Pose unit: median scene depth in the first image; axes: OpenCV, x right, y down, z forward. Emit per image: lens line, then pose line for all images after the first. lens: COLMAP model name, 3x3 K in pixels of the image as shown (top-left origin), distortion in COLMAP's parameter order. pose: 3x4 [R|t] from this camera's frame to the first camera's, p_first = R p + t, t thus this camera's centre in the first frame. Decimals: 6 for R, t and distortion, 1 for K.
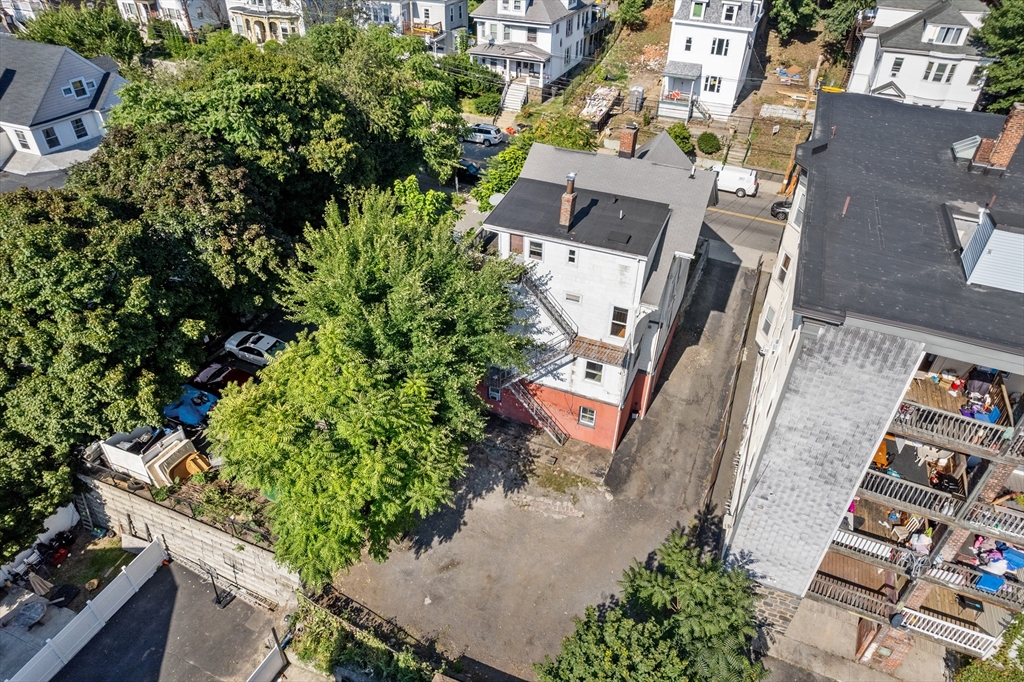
lens RADIAL K [[670.9, 0, 525.7], [0, 670.9, 335.1], [0, 0, 1]] dist [-0.059386, 0.028248]
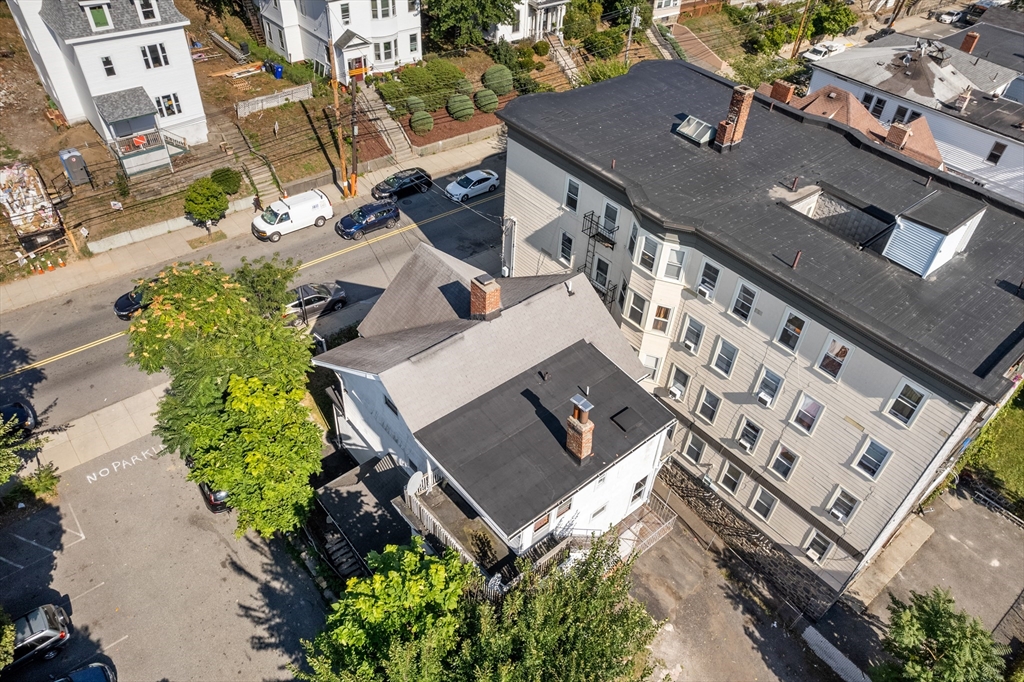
lens RADIAL K [[670.9, 0, 525.7], [0, 670.9, 335.1], [0, 0, 1]] dist [-0.059386, 0.028248]
pose [[0.464121, -0.592662, 0.658288, -0.170236], [0.479412, 0.792993, 0.375933, -0.268870], [-0.744819, 0.141113, 0.652175, 0.273802]]
